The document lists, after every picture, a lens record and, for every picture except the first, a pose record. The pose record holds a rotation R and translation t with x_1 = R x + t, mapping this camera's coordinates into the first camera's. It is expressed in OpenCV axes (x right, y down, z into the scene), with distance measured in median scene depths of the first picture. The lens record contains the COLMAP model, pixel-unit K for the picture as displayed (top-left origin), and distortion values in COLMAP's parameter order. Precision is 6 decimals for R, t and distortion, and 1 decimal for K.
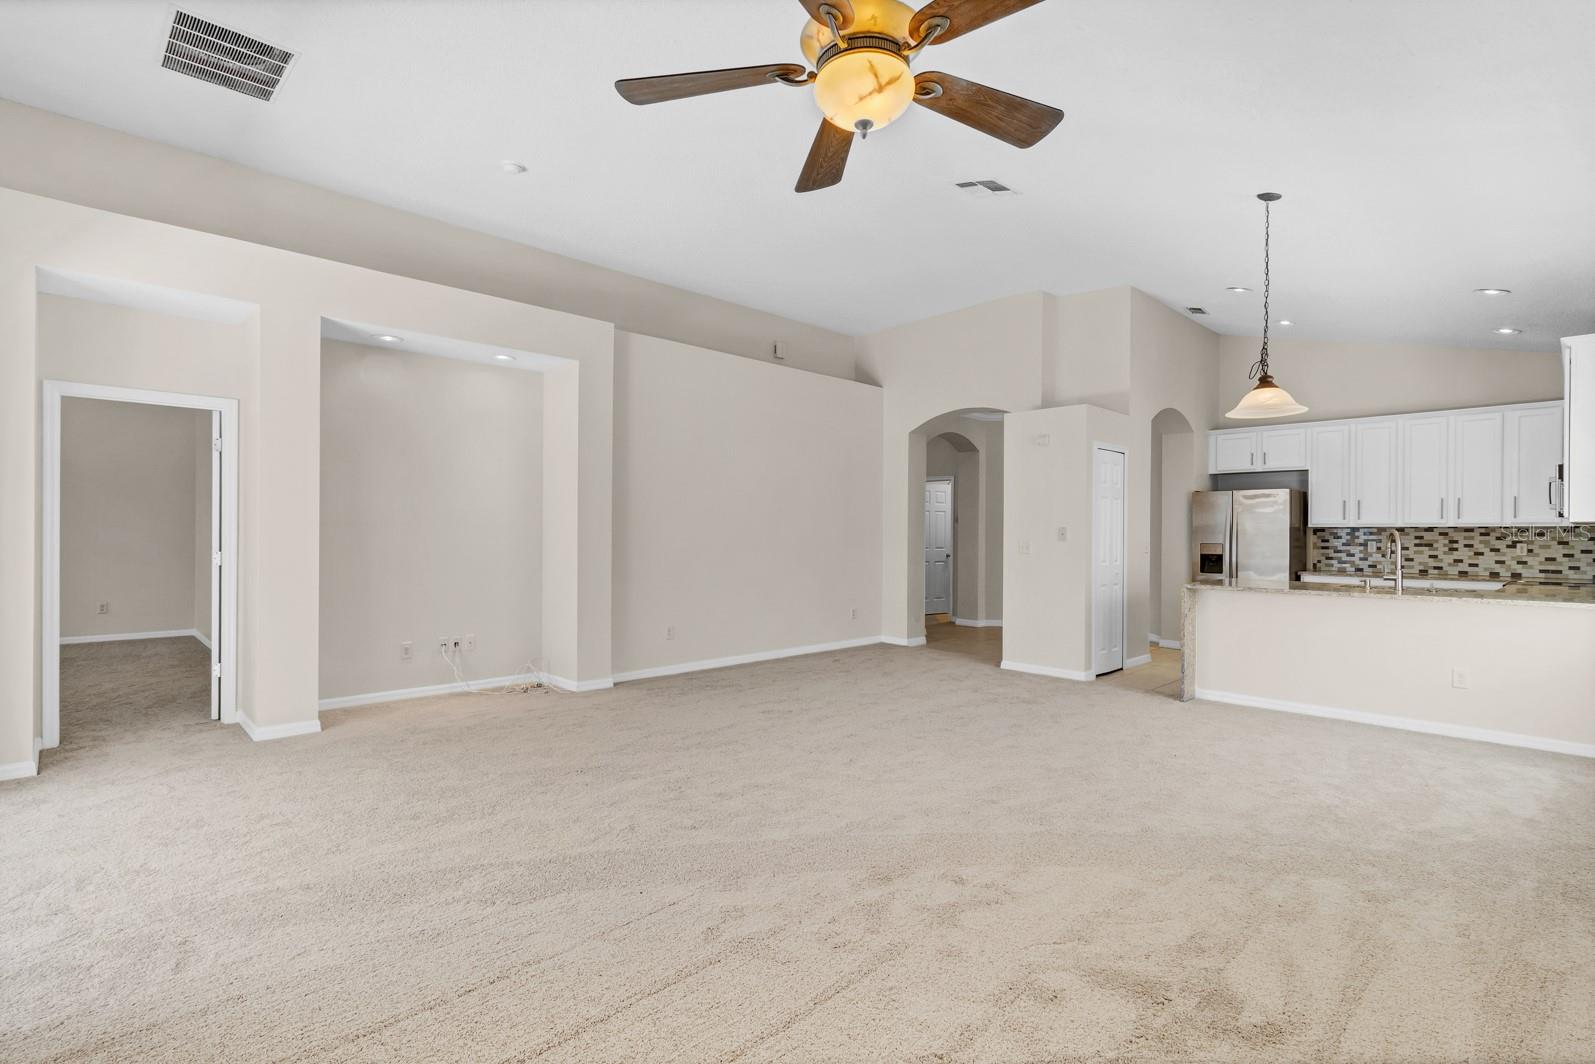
lens RADIAL K [[757.7, 0, 799.1], [0, 757.7, 534.8], [0, 0, 1]] dist [0.003254, -0.000051]
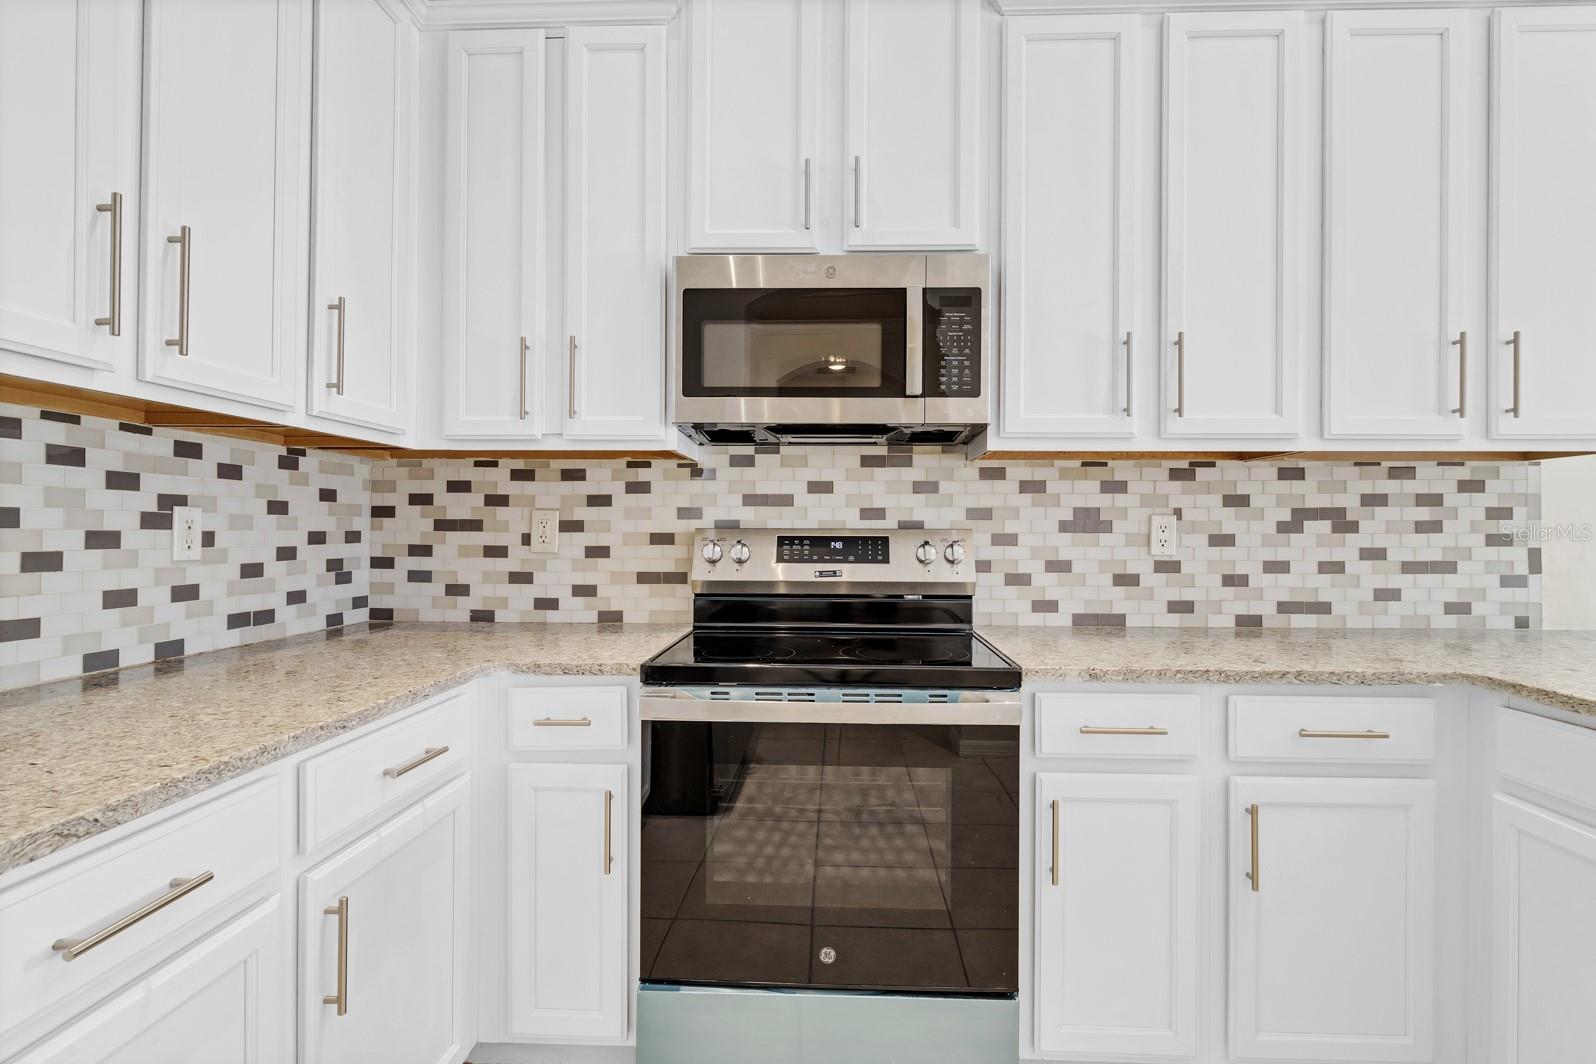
lens RADIAL K [[790.6, 0, 807.9], [0, 790.6, 528.3], [0, 0, 1]] dist [-0.000935, -0.002112]
pose [[-0.688858, -0.010616, 0.724819, 0.634273], [-0.013371, 0.999909, 0.001938, 0.014231], [-0.724773, -0.008356, -0.688937, 0.994892]]
